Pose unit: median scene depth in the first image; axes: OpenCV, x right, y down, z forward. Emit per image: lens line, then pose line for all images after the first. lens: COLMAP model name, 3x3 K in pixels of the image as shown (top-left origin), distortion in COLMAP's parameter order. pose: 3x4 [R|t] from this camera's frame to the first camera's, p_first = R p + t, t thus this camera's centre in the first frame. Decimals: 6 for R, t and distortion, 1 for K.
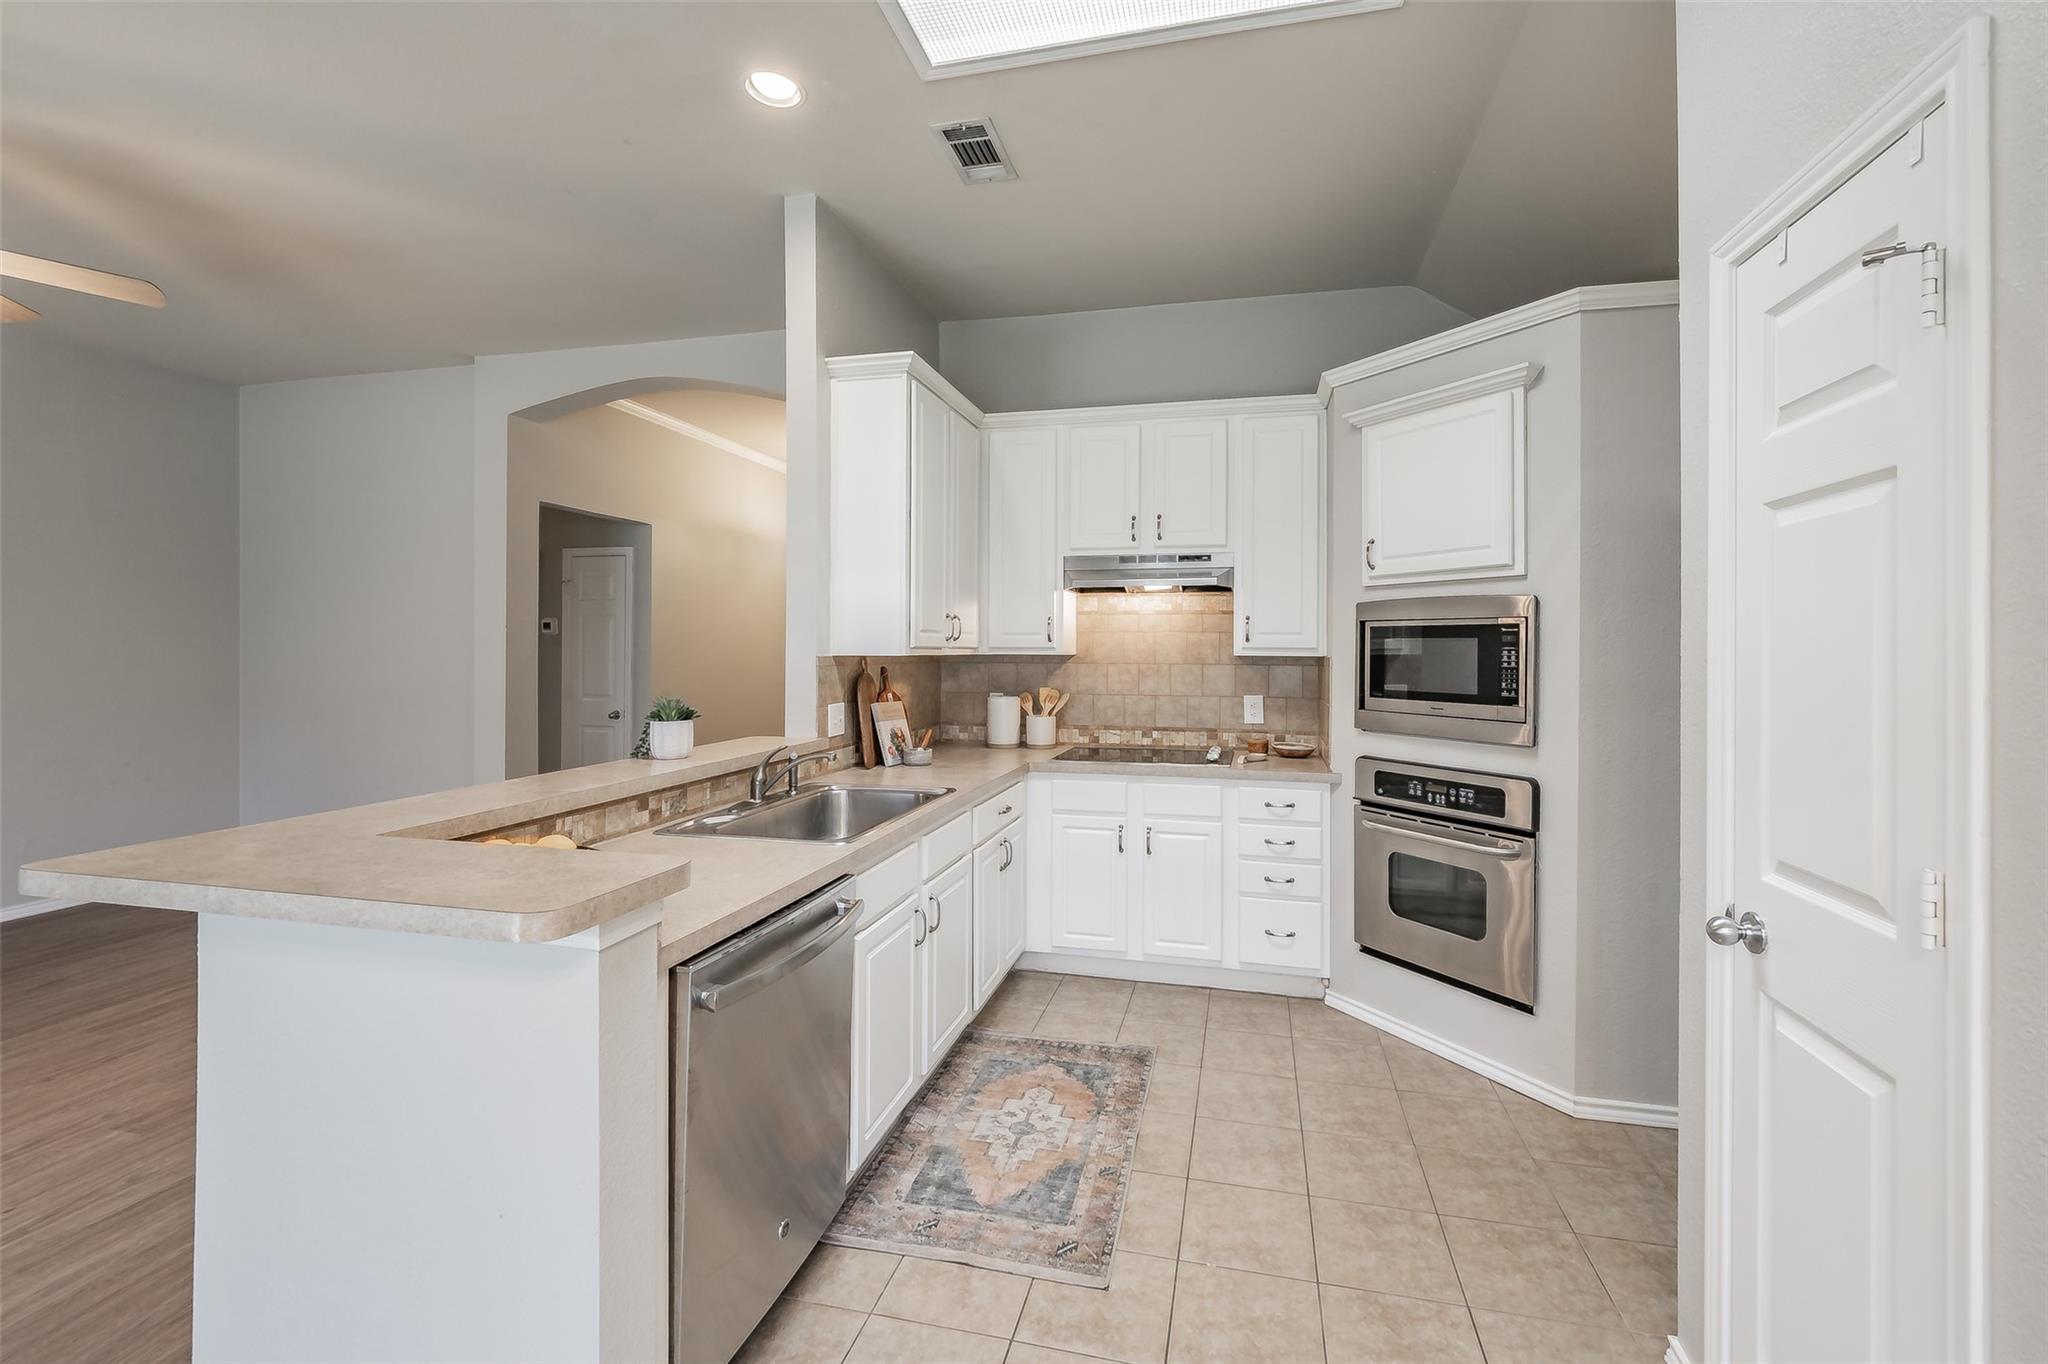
lens RADIAL K [[810.5, 0, 1051.3], [0, 810.5, 649.1], [0, 0, 1]] dist [0.000632, -0.000892]
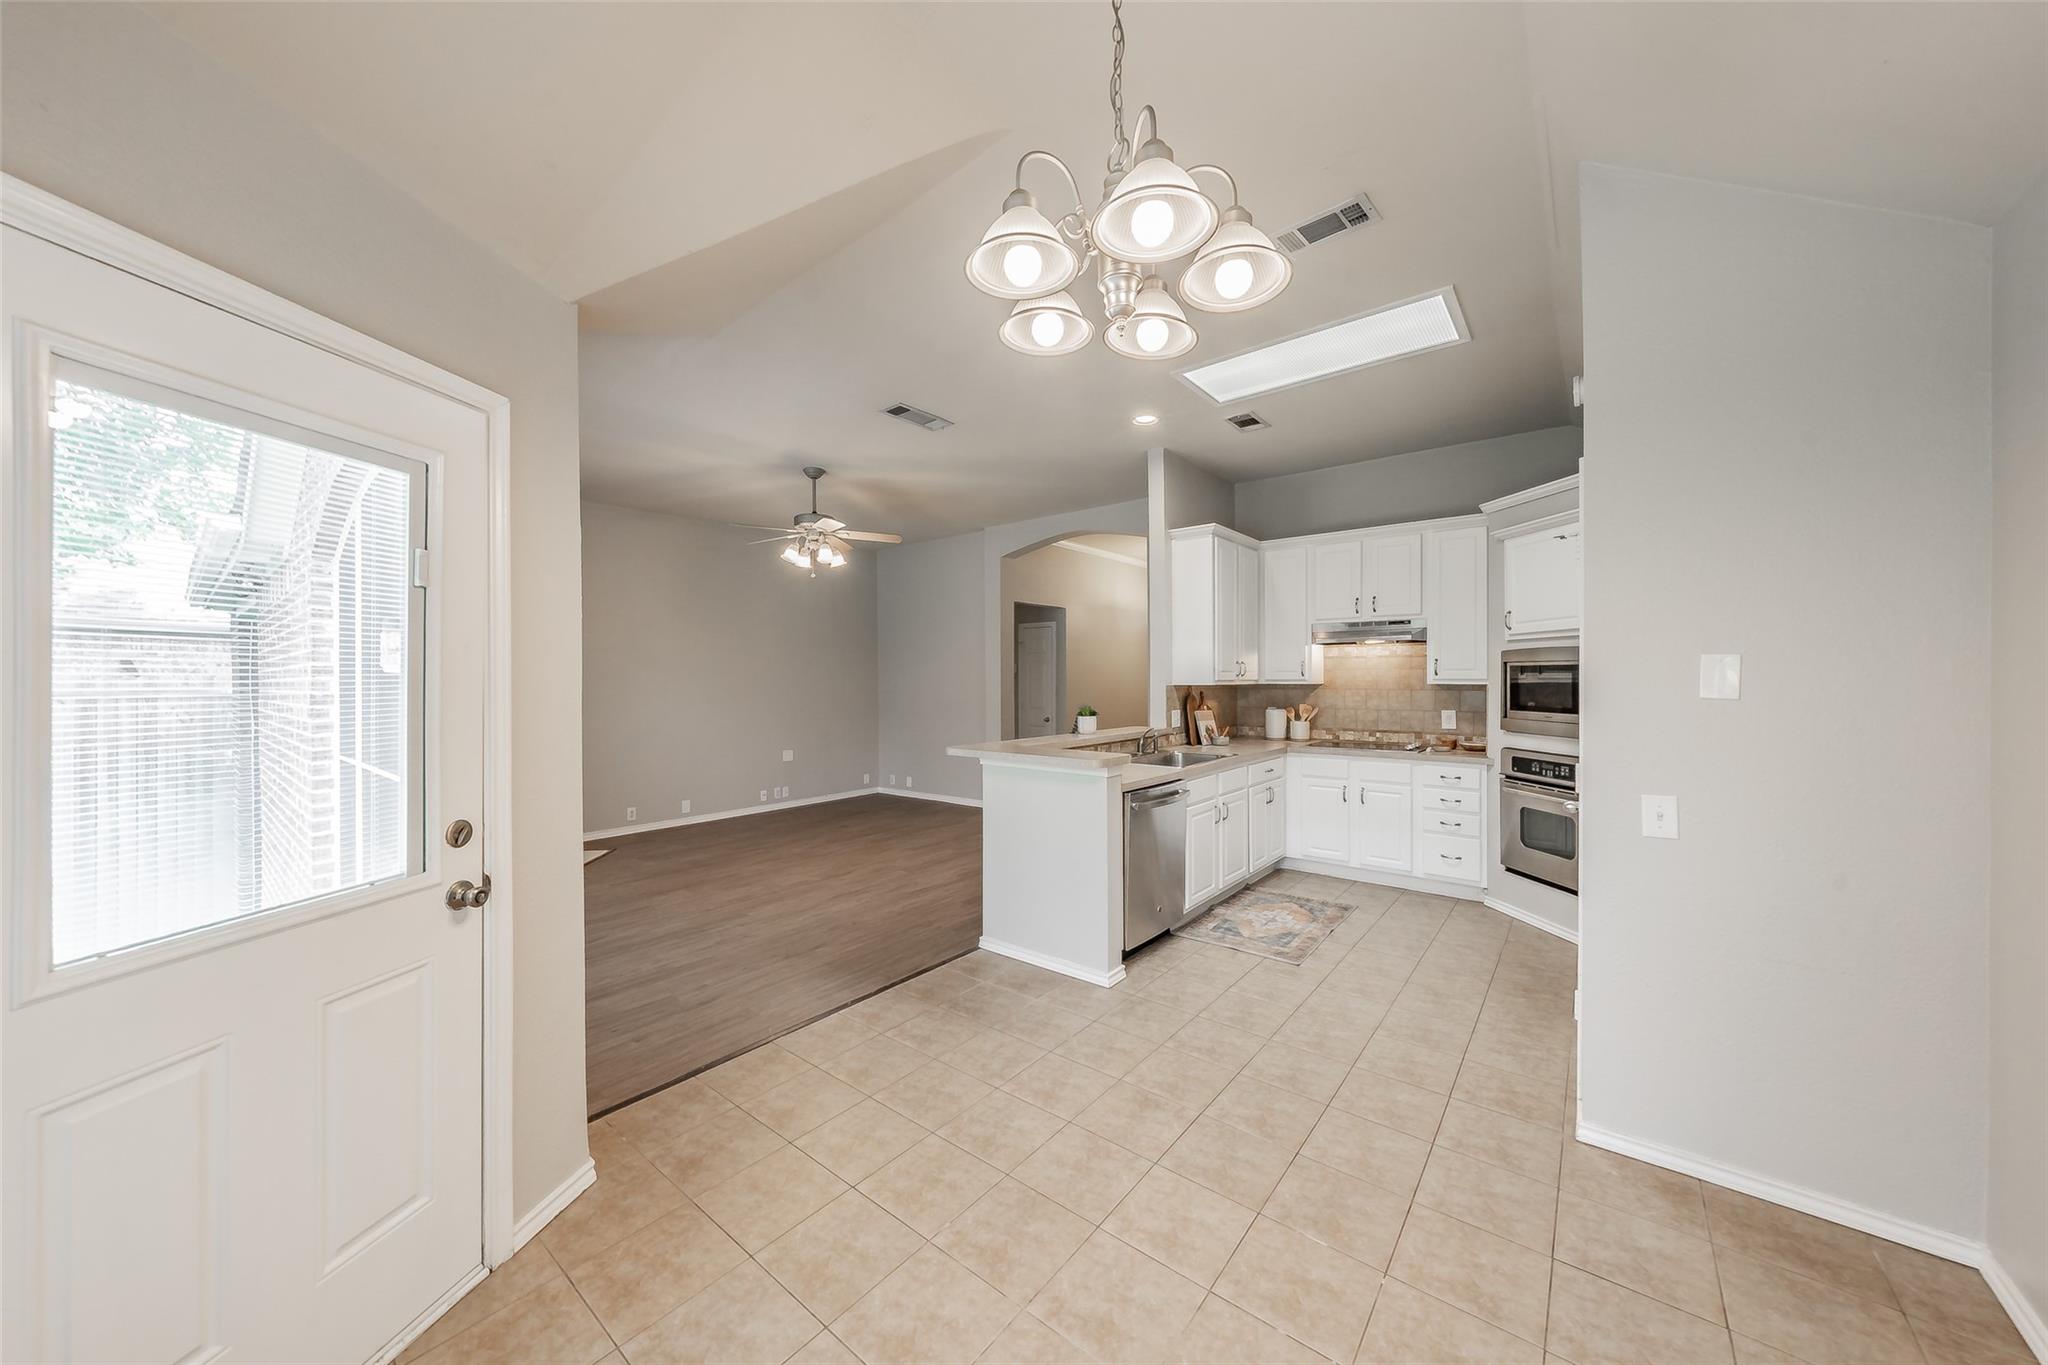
lens RADIAL K [[711.5, 0, 1018.7], [0, 711.5, 680.3], [0, 0, 1]] dist [-0.001062, -0.000415]
pose [[0.892346, -0.006106, -0.451310, 0.160270], [0.007625, 0.999970, 0.001547, -0.008494], [0.451287, -0.004822, 0.892366, -0.660141]]
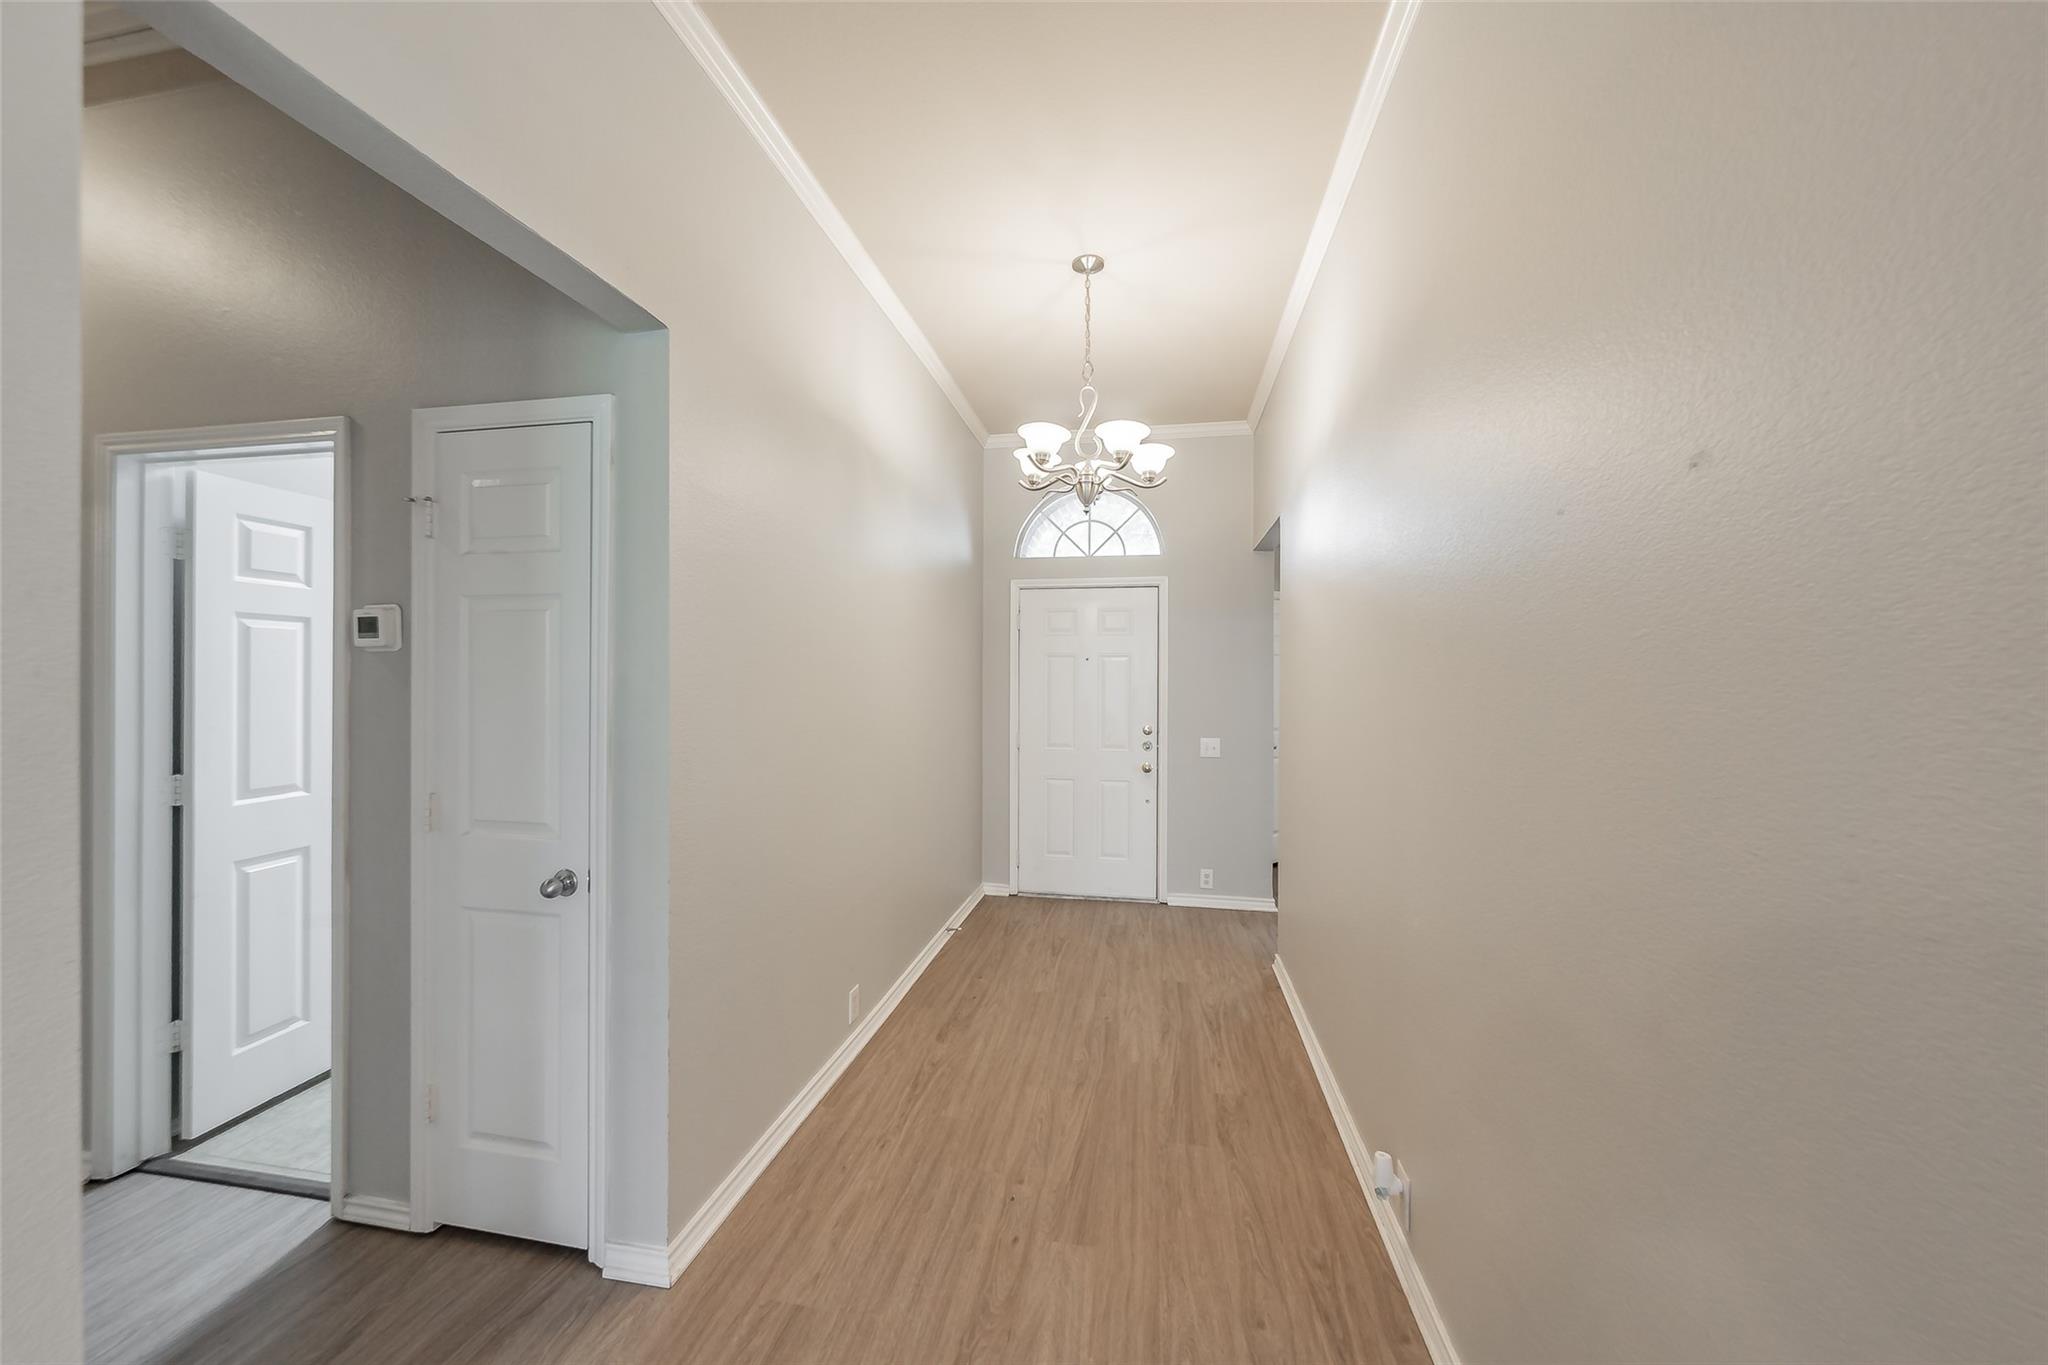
lens RADIAL K [[711.5, 0, 1020.7], [0, 711.5, 675.4], [0, 0, 1]] dist [-0.001062, -0.000415]
pose [[0.999350, -0.001495, 0.036027, -0.622219], [0.001412, 0.999996, 0.002329, -0.013775], [-0.036030, -0.002277, 0.999348, 1.214620]]
